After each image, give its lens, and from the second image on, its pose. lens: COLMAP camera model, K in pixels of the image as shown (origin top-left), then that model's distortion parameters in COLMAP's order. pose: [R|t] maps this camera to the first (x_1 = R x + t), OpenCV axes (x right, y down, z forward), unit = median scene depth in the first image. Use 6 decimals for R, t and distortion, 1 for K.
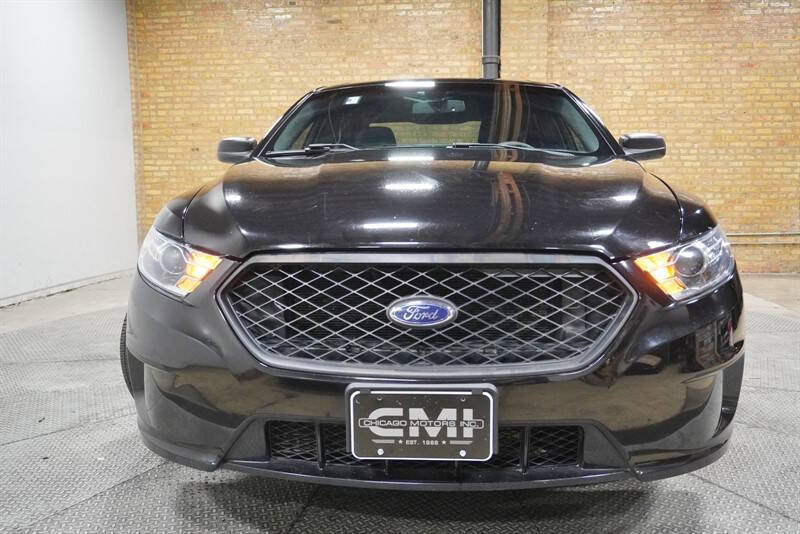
lens RADIAL K [[654.2, 0, 396.9], [0, 654.2, 278.8], [0, 0, 1]] dist [-0.023087, 0.018909]
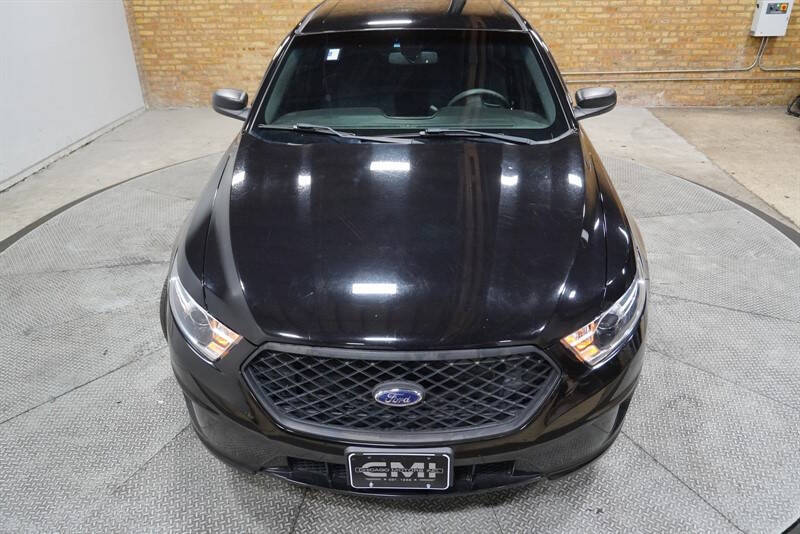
lens RADIAL K [[566.2, 0, 396.3], [0, 566.2, 257.3], [0, 0, 1]] dist [-0.013924, 0.001688]
pose [[0.999442, -0.026242, 0.020670, 0.013501], [0.016950, 0.931580, 0.363140, -0.499670], [-0.028786, -0.362587, 0.931505, 0.019573]]
